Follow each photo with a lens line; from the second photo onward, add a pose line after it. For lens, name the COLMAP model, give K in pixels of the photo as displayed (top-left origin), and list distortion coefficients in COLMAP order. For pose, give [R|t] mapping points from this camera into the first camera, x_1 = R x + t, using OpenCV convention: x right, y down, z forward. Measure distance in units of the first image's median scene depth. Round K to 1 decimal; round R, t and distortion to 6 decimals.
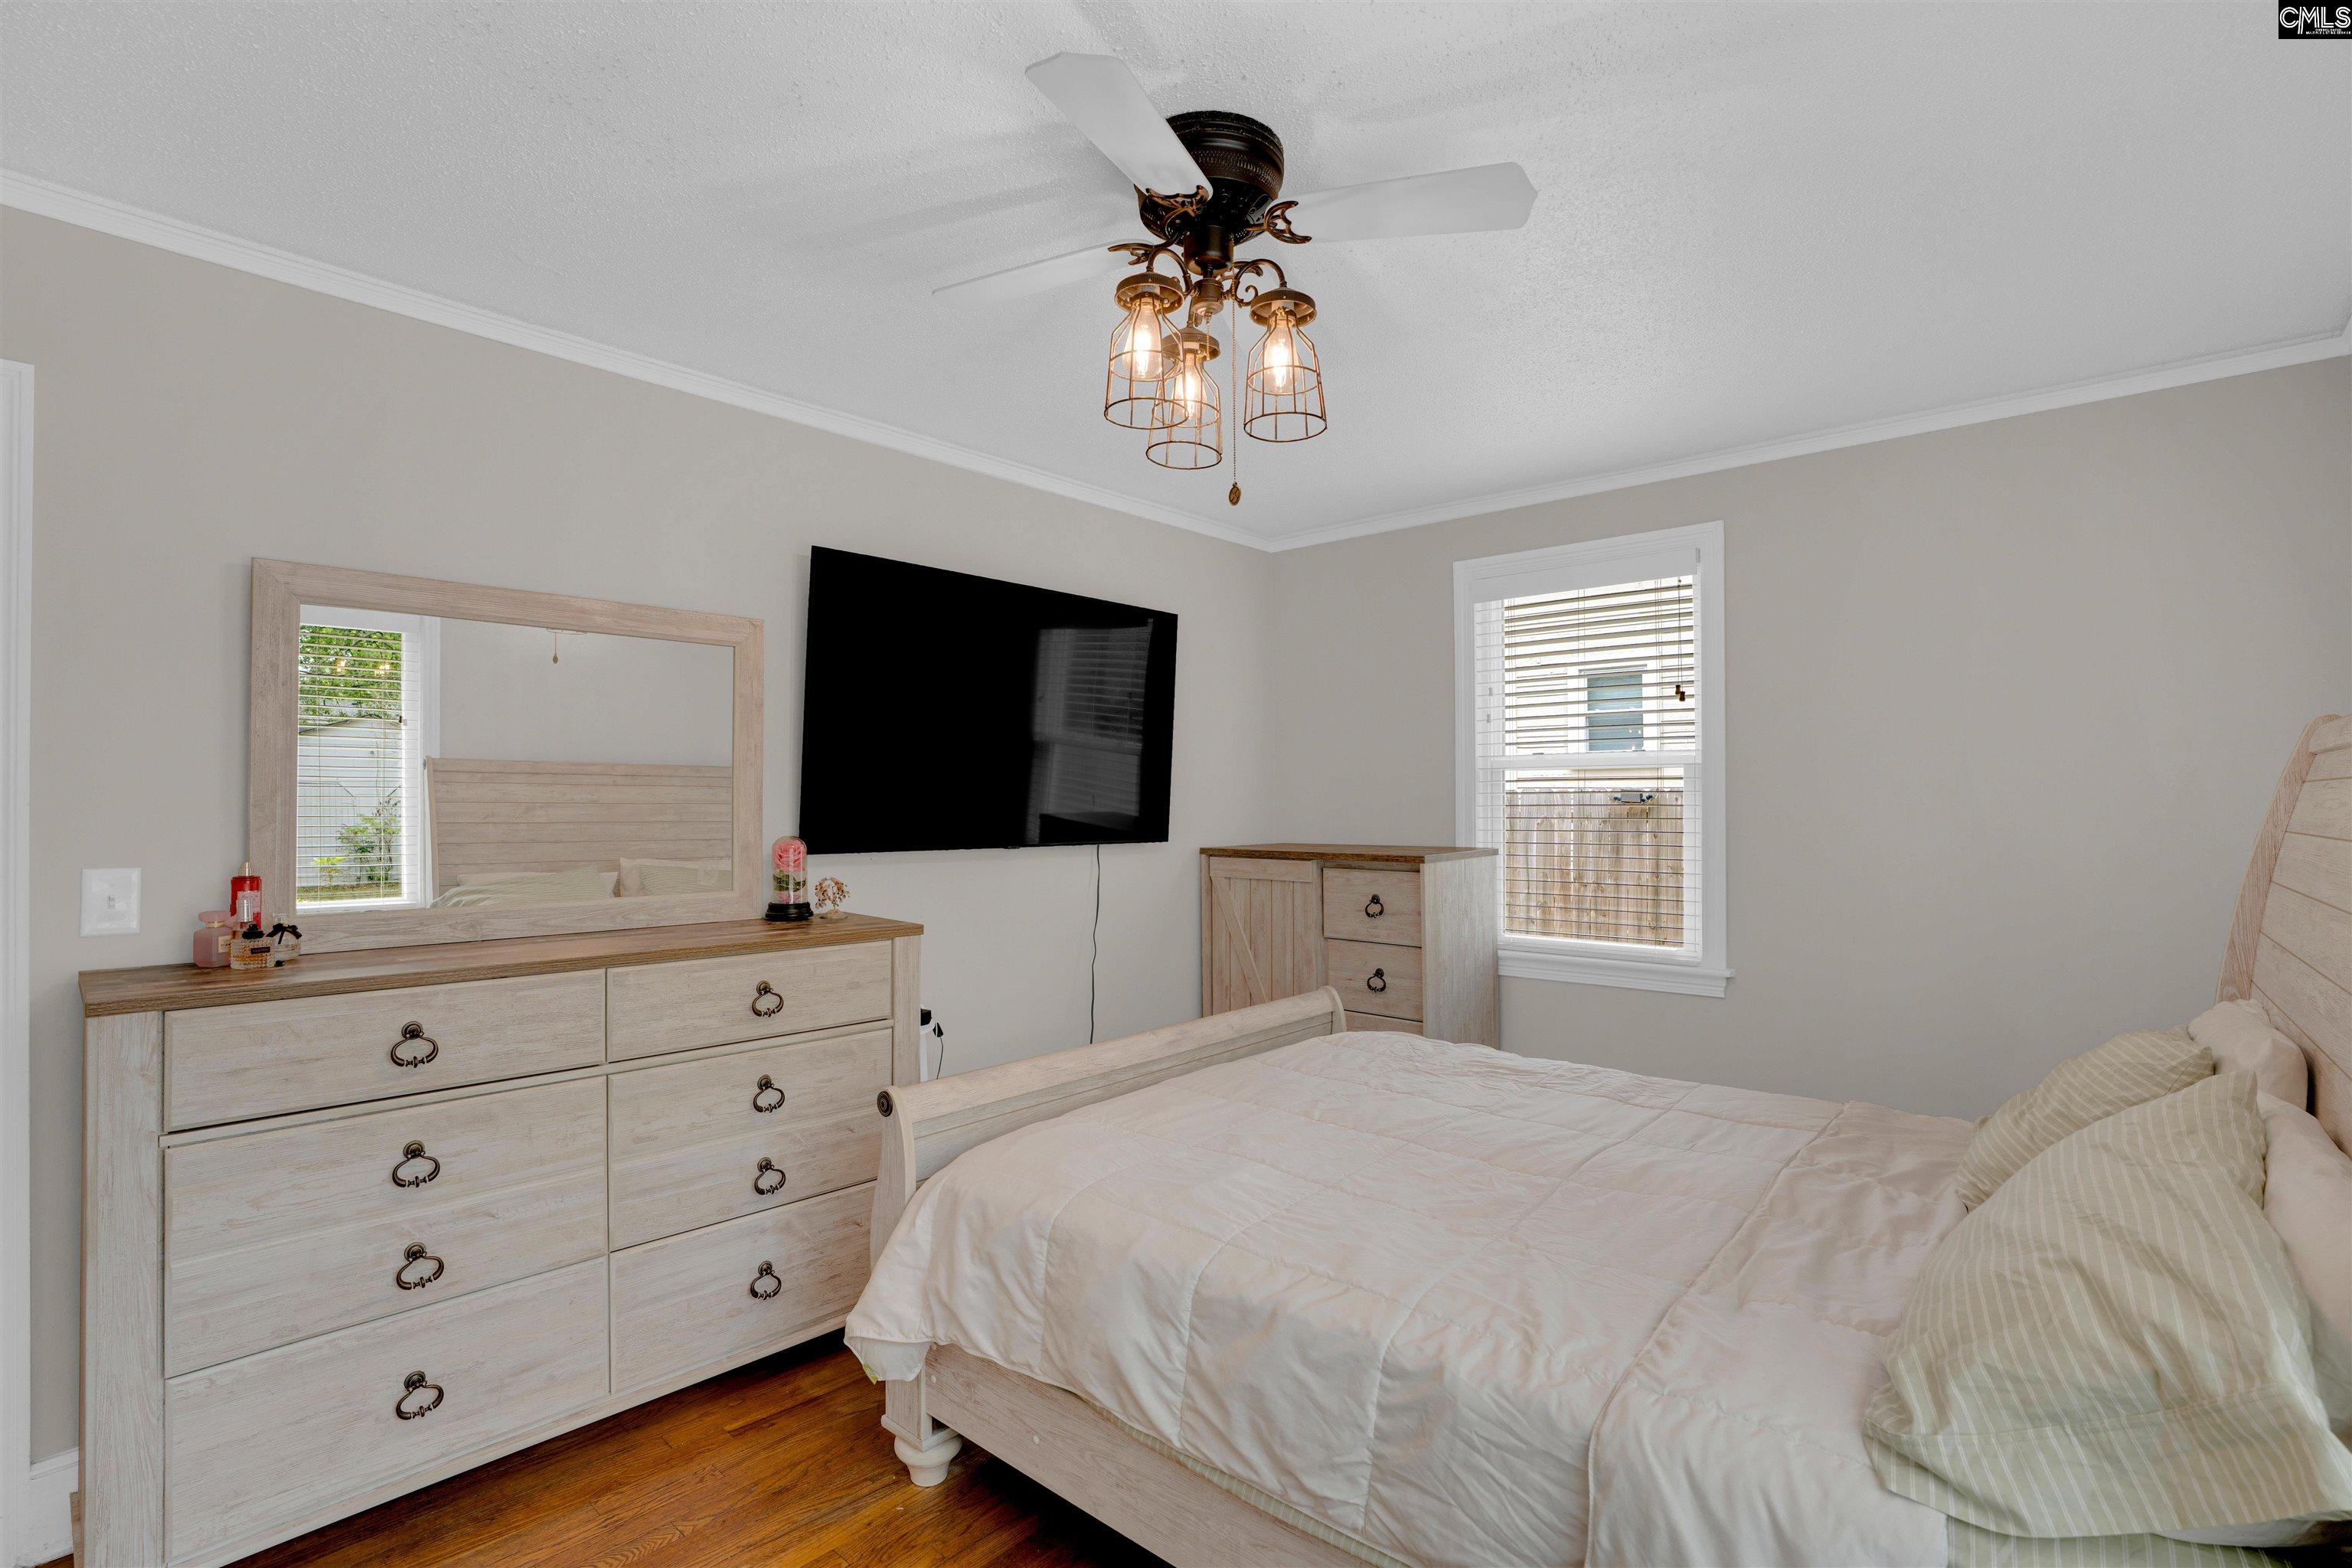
lens RADIAL K [[1097.9, 0, 1184.0], [0, 1097.9, 785.4], [0, 0, 1]] dist [-0.072358, 0.022975]
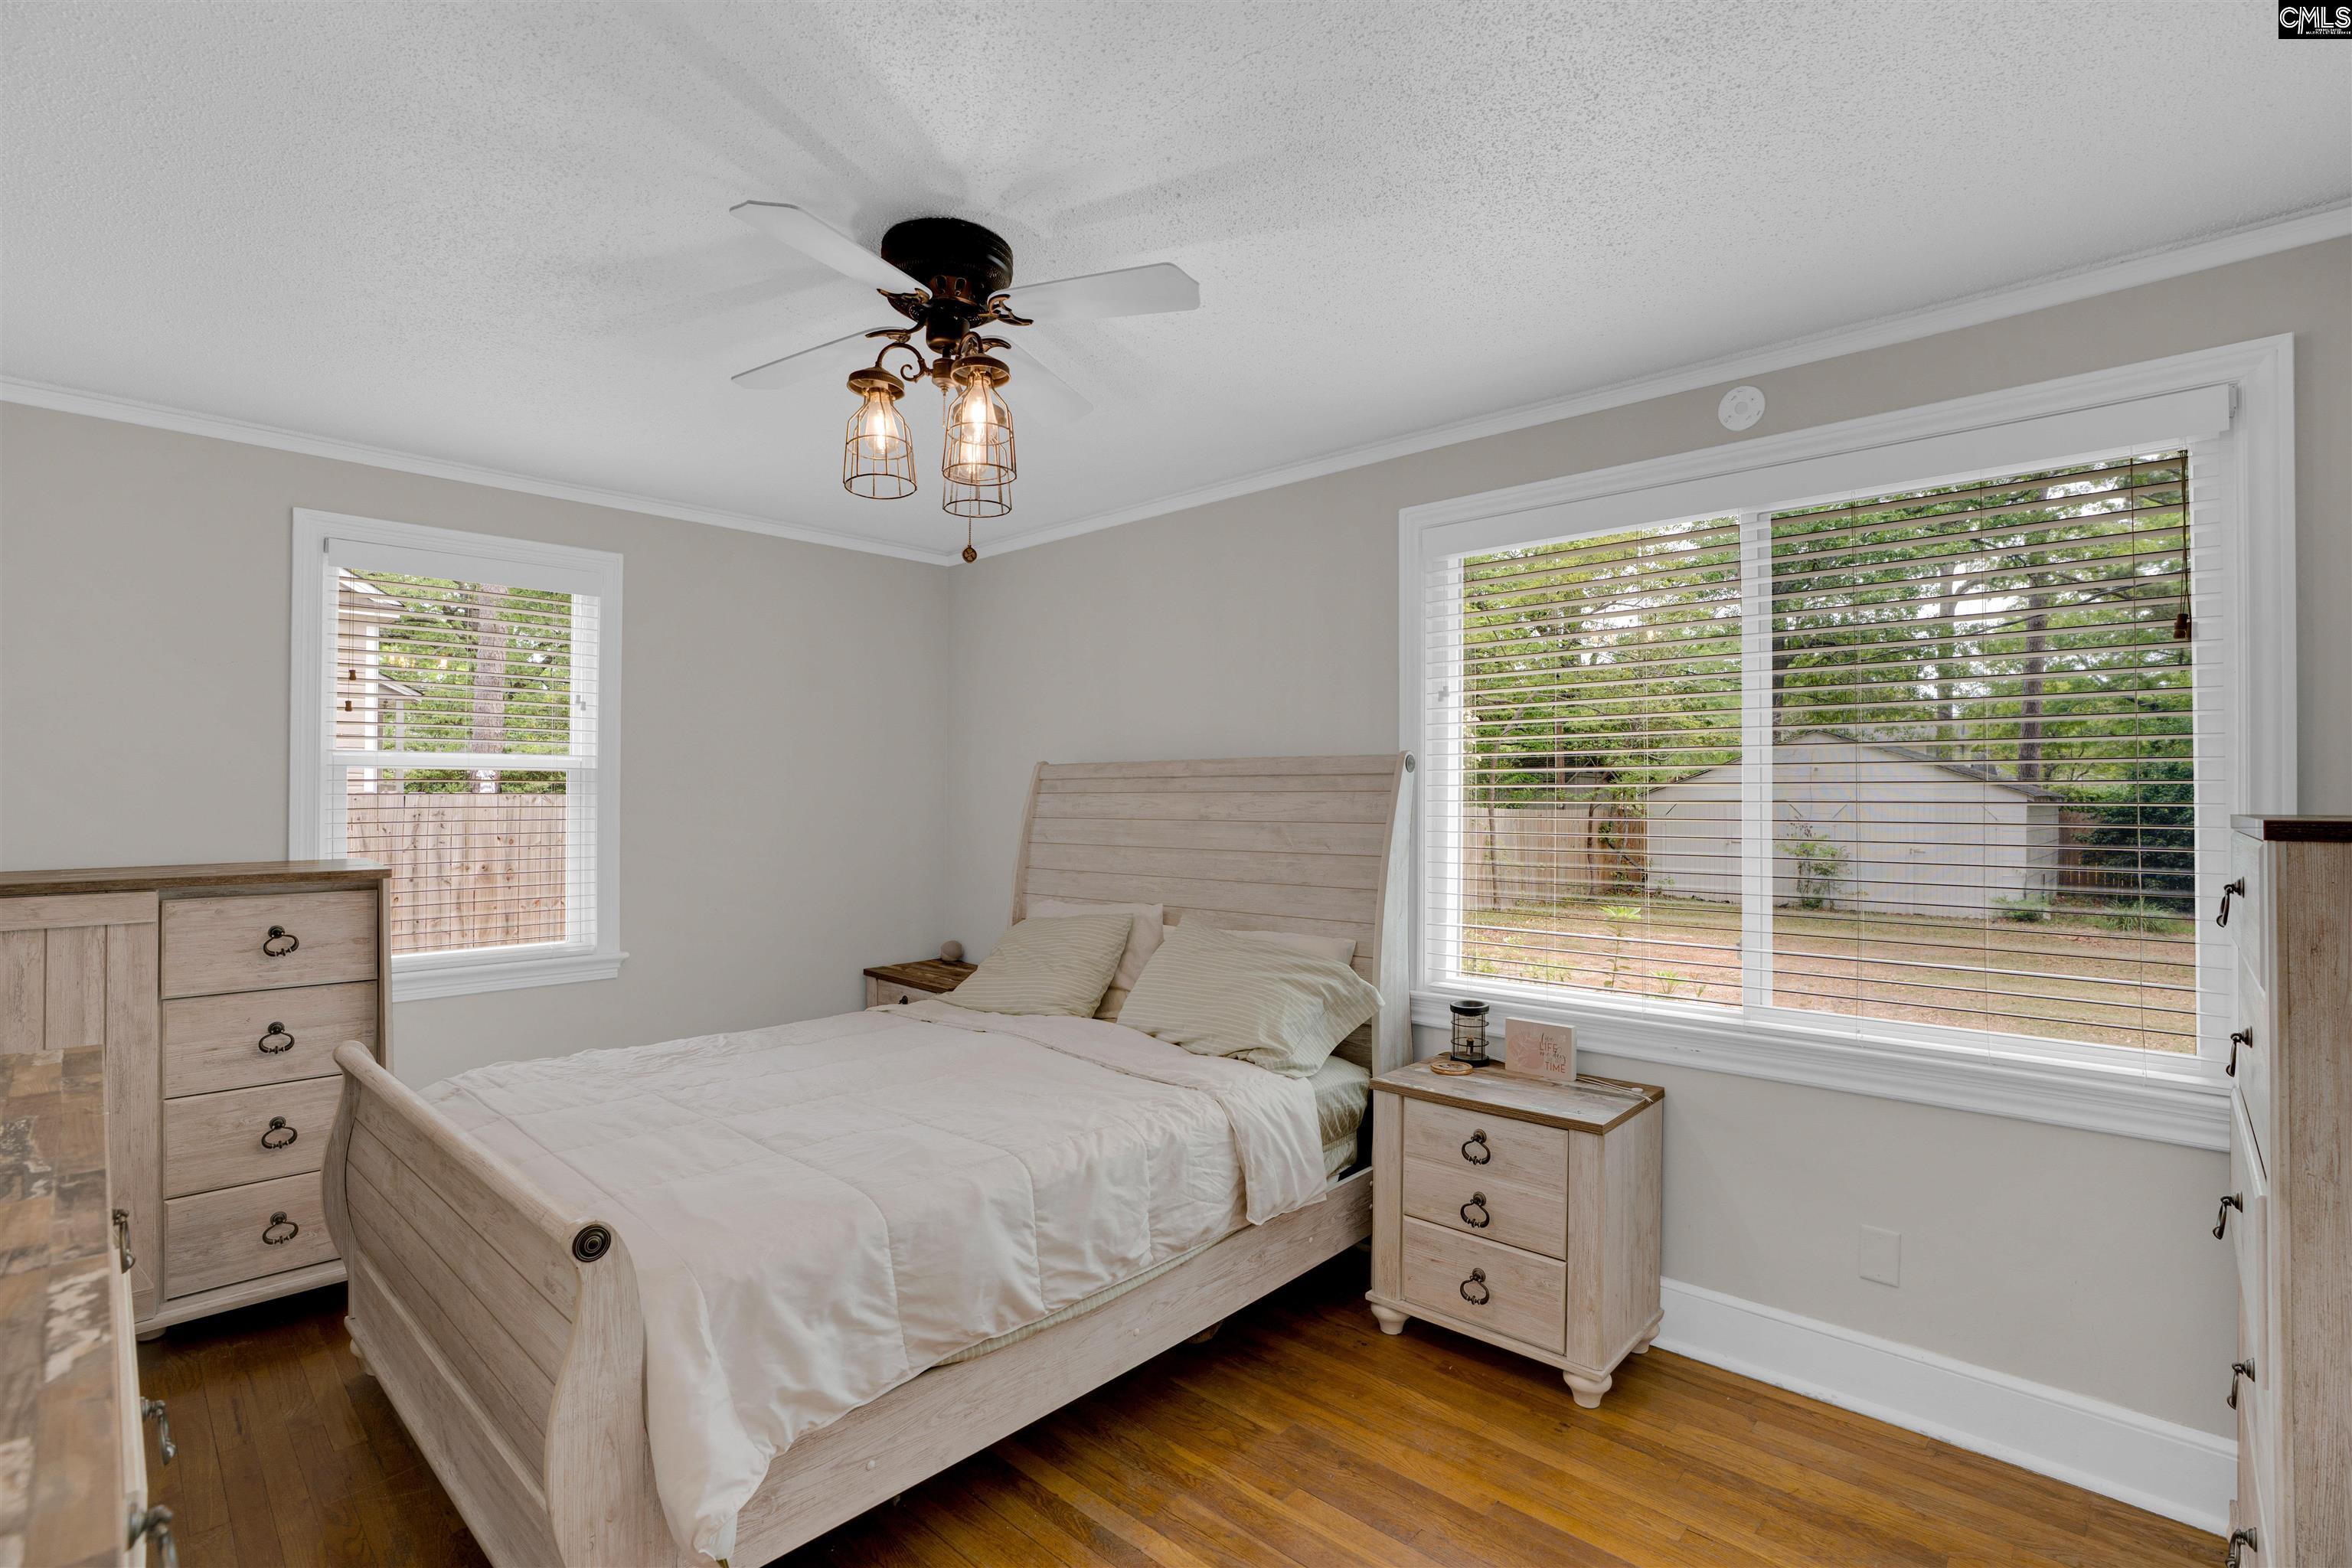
lens RADIAL K [[1097.9, 0, 1184.0], [0, 1097.9, 785.4], [0, 0, 1]] dist [-0.072358, 0.022975]
pose [[0.007508, 0.011616, 0.999904, -1.070933], [-0.013605, 0.999841, -0.011513, 0.001947], [-0.999879, -0.013517, 0.007664, 0.690687]]
